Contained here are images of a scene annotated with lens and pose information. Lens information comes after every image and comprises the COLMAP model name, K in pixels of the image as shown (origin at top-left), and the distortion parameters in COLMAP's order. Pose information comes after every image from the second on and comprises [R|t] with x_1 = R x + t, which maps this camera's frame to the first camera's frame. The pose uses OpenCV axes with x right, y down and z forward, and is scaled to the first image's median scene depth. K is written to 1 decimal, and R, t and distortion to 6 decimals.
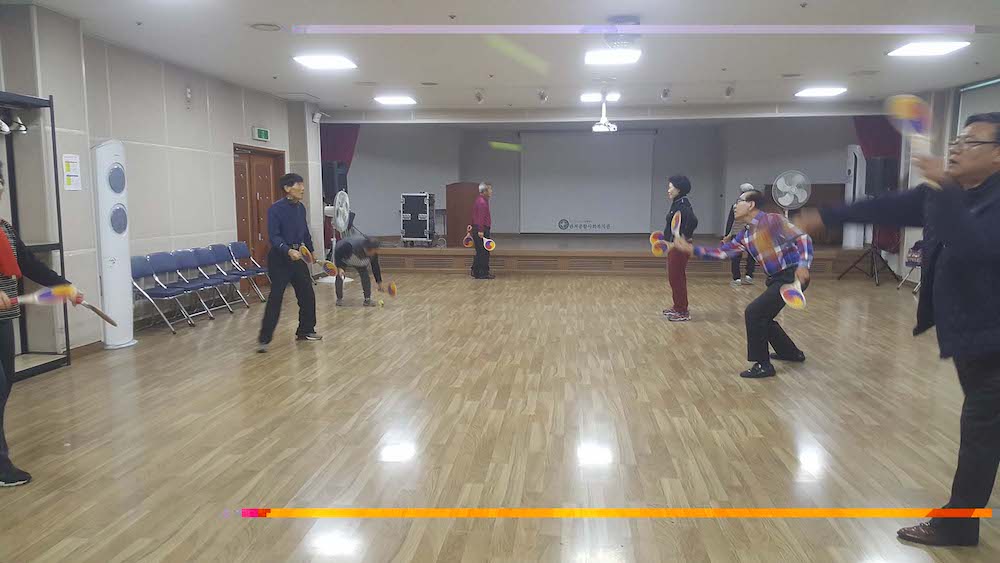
lens RADIAL K [[741.2, 0, 479.5], [0, 741.2, 265.8], [0, 0, 1]] dist [0.162165, -0.240837]
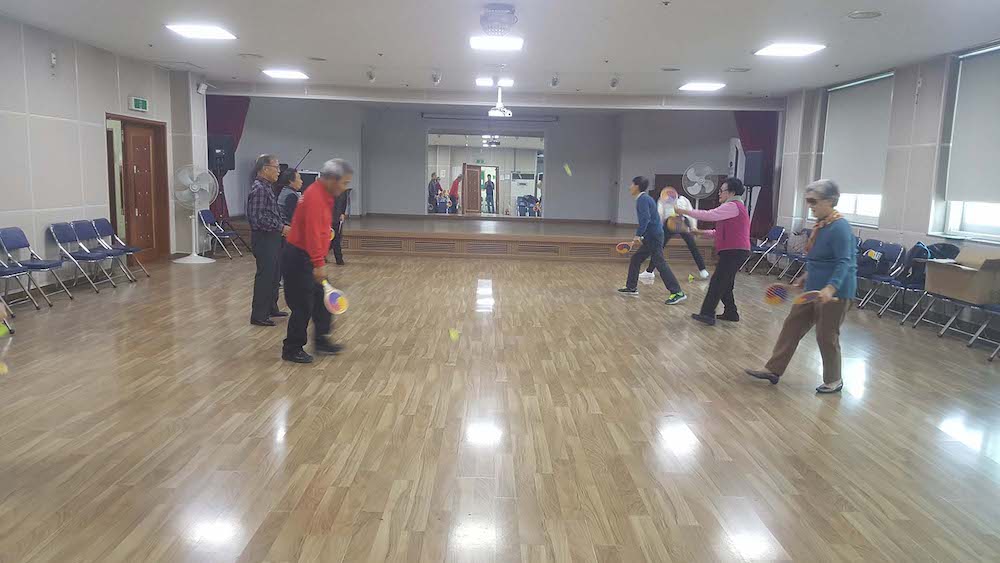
lens RADIAL K [[742.0, 0, 483.3], [0, 742.0, 271.5], [0, 0, 1]] dist [0.147394, -0.208488]
pose [[0.993339, 0.014210, 0.114350, 0.040761], [-0.017875, 0.999357, 0.031089, -0.001539], [-0.113834, -0.032926, 0.992954, -0.008752]]
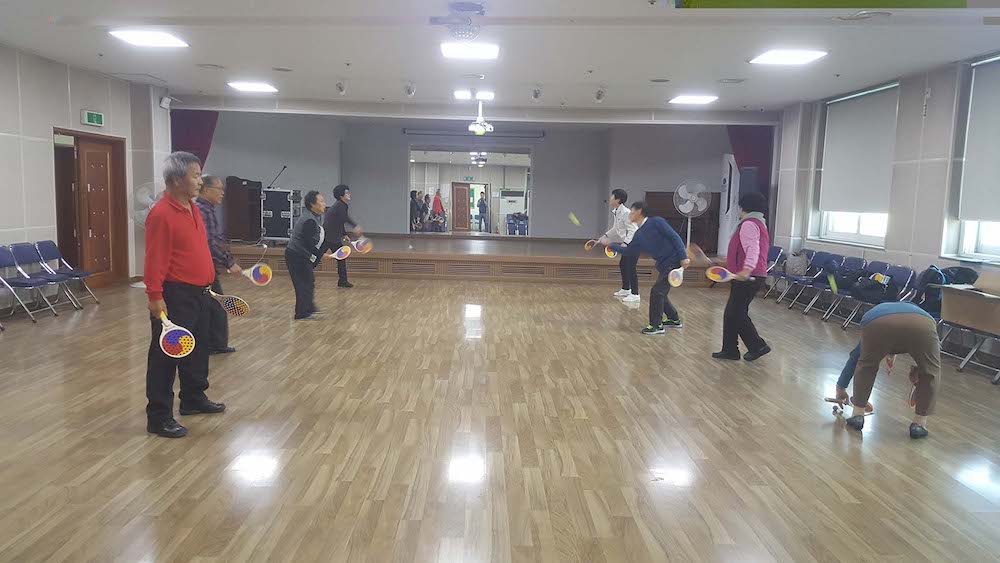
lens RADIAL K [[738.7, 0, 476.5], [0, 738.7, 268.4], [0, 0, 1]] dist [0.148029, -0.196785]
pose [[0.993505, 0.015443, 0.112735, 0.072149], [-0.016071, 0.999860, 0.004662, -0.010082], [-0.112648, -0.006443, 0.993614, 0.066101]]
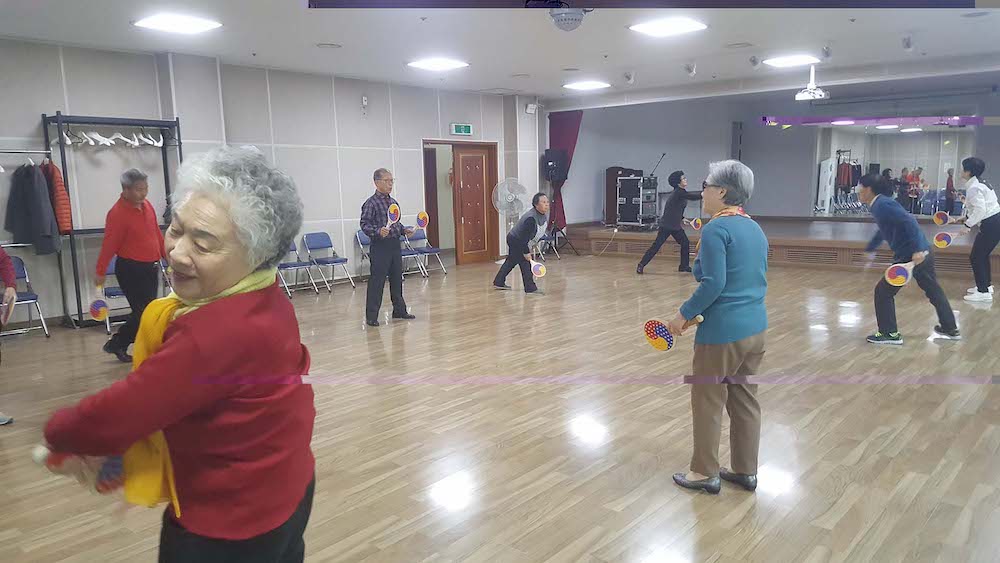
lens RADIAL K [[742.0, 0, 500.0], [0, 742.0, 281.5], [0, 0, 1]] dist [0.161340, -0.238877]
pose [[0.826671, 0.062416, -0.559213, 0.465728], [-0.034575, 0.997585, 0.060232, -0.017906], [0.561622, -0.030457, 0.826833, 0.108977]]
